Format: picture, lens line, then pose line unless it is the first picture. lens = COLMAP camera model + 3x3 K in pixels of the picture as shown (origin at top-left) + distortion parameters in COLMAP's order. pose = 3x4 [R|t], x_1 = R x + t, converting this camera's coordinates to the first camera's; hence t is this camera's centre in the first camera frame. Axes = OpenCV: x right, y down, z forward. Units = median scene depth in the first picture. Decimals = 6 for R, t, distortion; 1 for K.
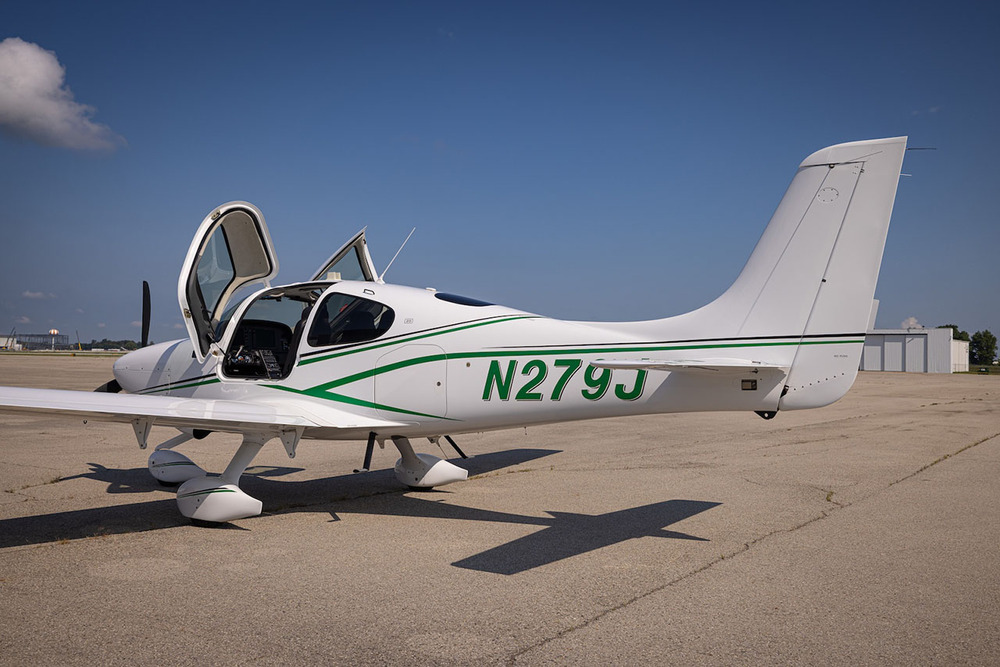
lens RADIAL K [[964.8, 0, 500.0], [0, 964.8, 333.5], [0, 0, 1]] dist [-0.001139, 0.002063]
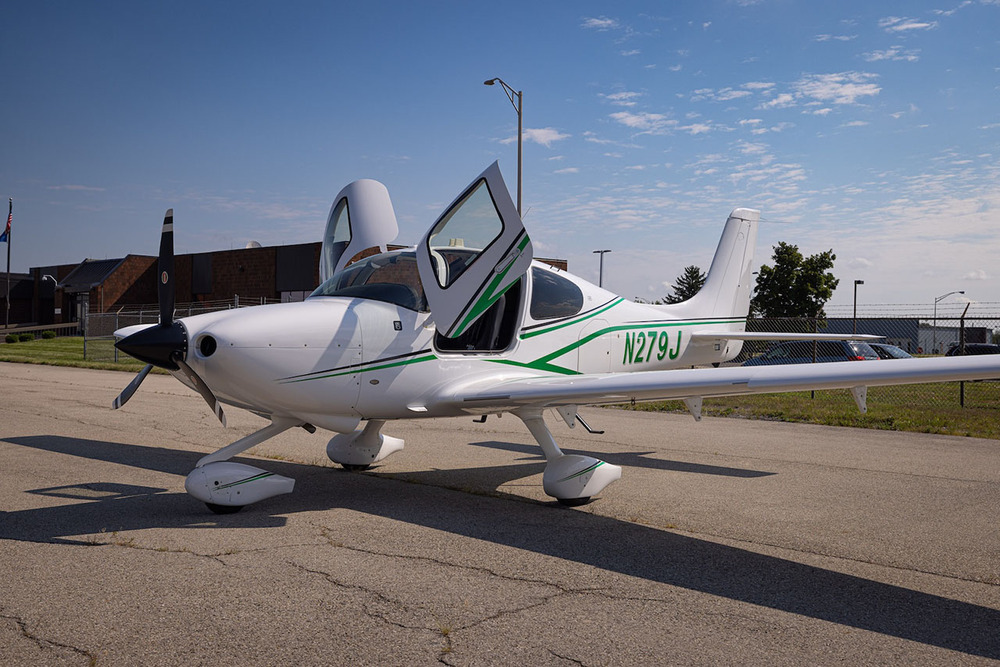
lens RADIAL K [[1056.1, 0, 500.0], [0, 1056.1, 333.5], [0, 0, 1]] dist [0.002680, 0.005712]
pose [[0.217045, -0.011596, 0.976093, -1.386245], [-0.039335, 0.999013, 0.020615, 0.007323], [-0.975369, -0.042869, 0.216375, 0.864236]]
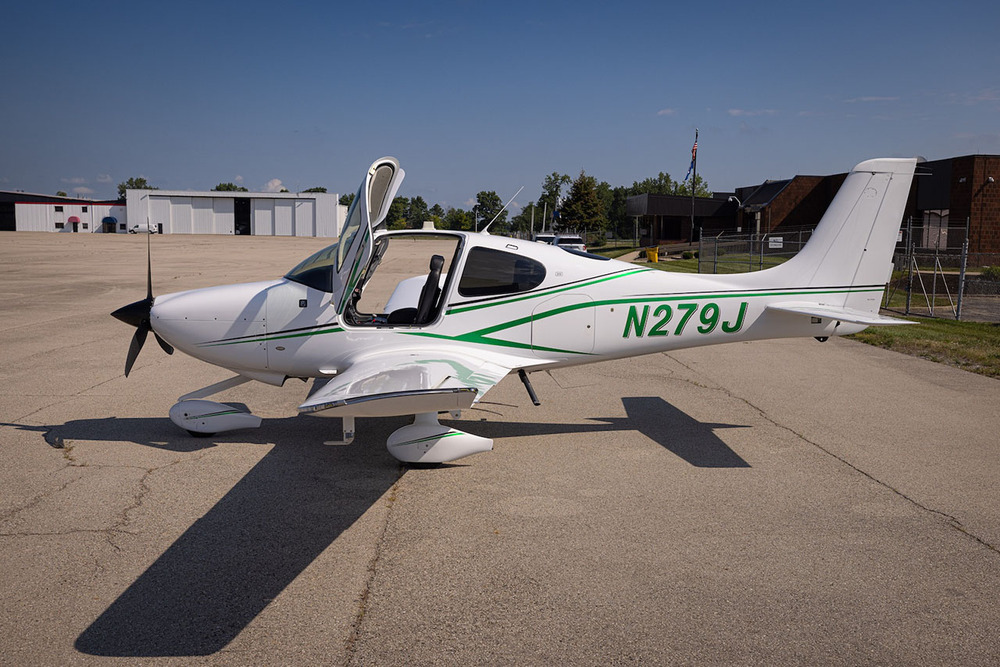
lens RADIAL K [[1028.8, 0, 517.4], [0, 1028.8, 337.6], [0, 0, 1]] dist [-0.001456, -0.006026]
pose [[0.798368, -0.066755, 0.598459, -0.926179], [-0.018742, 0.990600, 0.135500, -0.109370], [-0.601879, -0.119395, 0.789612, 0.031435]]
